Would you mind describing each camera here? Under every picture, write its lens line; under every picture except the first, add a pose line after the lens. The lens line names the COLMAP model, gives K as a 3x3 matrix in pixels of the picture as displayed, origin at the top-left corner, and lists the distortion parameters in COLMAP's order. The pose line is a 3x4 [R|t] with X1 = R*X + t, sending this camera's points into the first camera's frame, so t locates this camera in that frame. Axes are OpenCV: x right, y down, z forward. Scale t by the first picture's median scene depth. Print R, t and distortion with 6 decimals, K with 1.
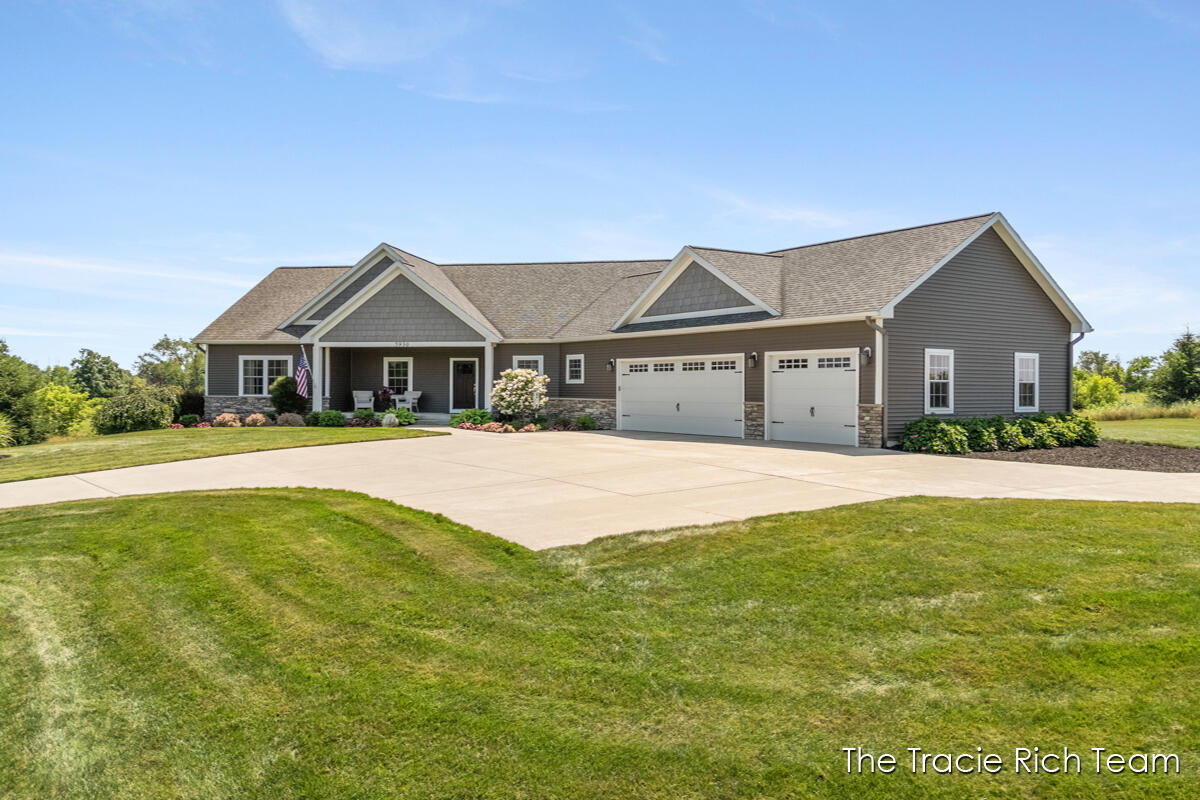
lens RADIAL K [[904.2, 0, 595.6], [0, 904.2, 376.4], [0, 0, 1]] dist [0.031661, 0.000791]
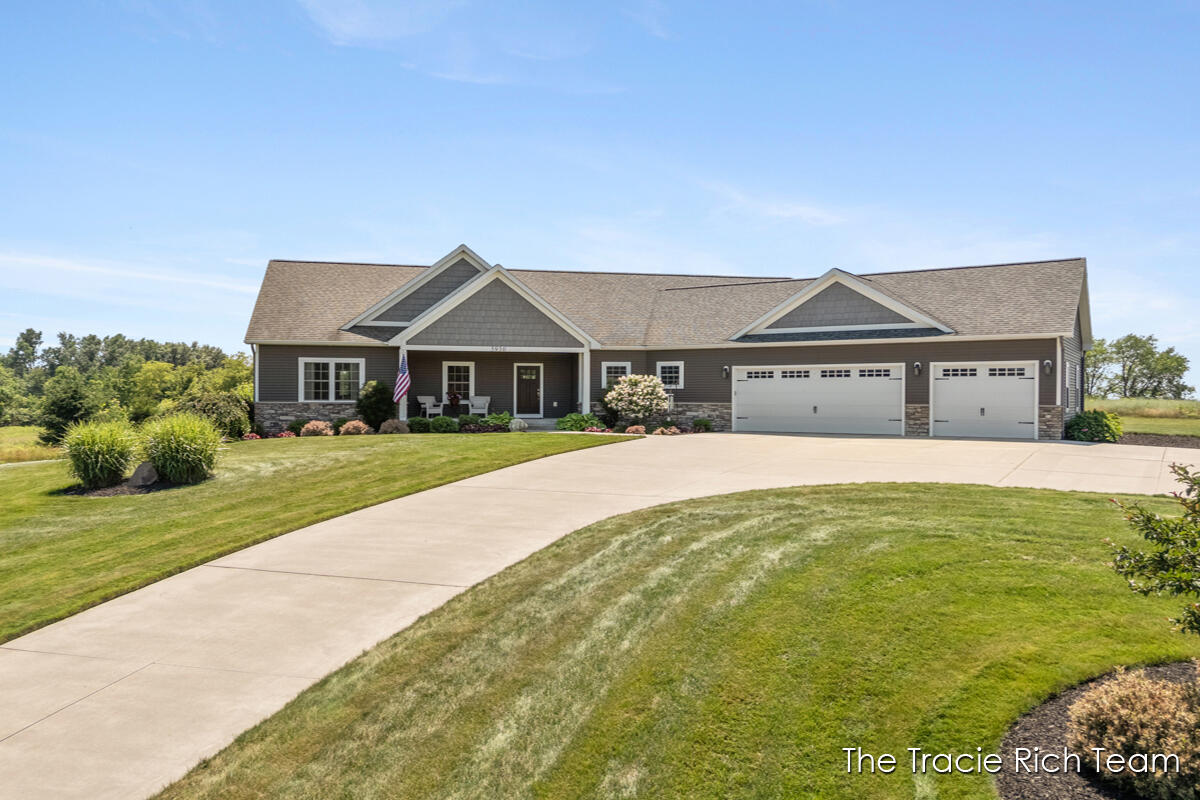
lens RADIAL K [[886.4, 0, 600.0], [0, 886.4, 400.0], [0, 0, 1]] dist [0.089996, -0.115406]
pose [[0.917770, -0.005128, 0.397079, -0.544585], [-0.003594, 0.999768, 0.021218, -0.000642], [-0.397096, -0.020901, 0.917539, 0.071946]]
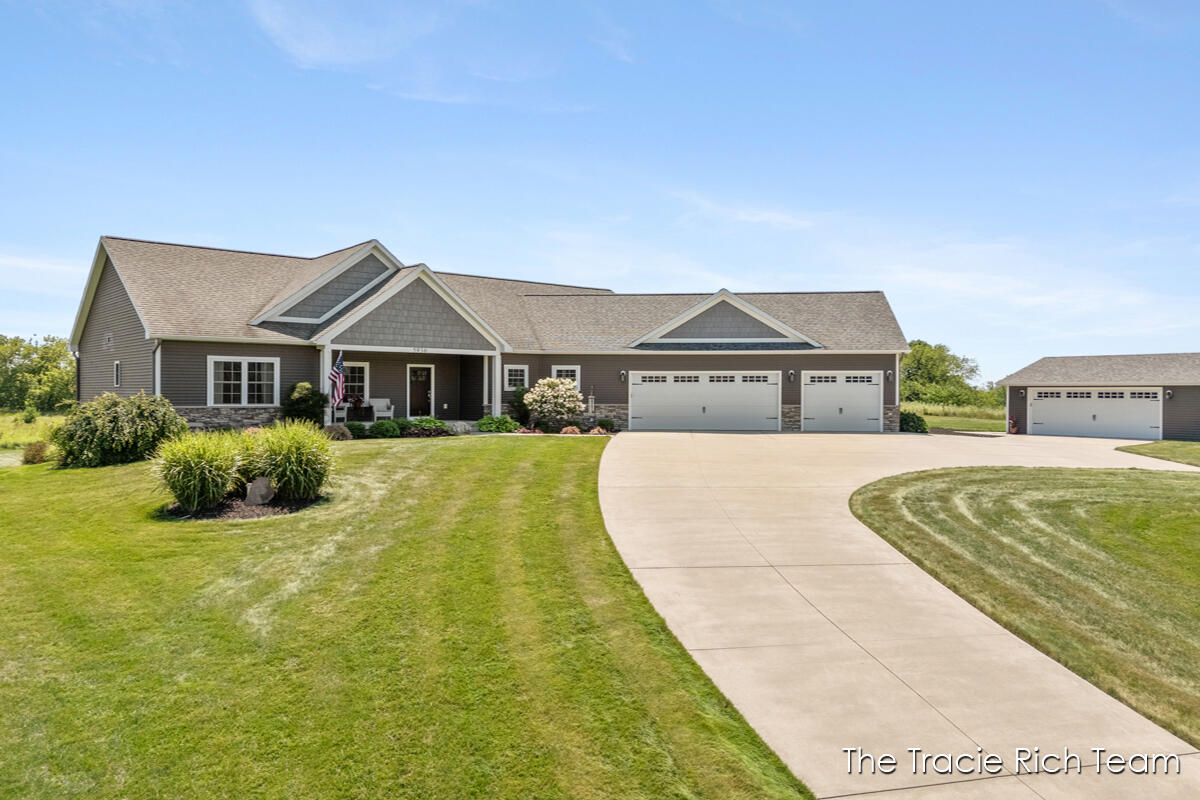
lens RADIAL K [[886.4, 0, 600.0], [0, 886.4, 400.0], [0, 0, 1]] dist [0.089996, -0.115406]
pose [[0.635344, -0.009531, 0.772171, -0.904183], [-0.011406, 0.999699, 0.021723, -0.005738], [-0.772145, -0.022609, 0.635044, 0.270674]]
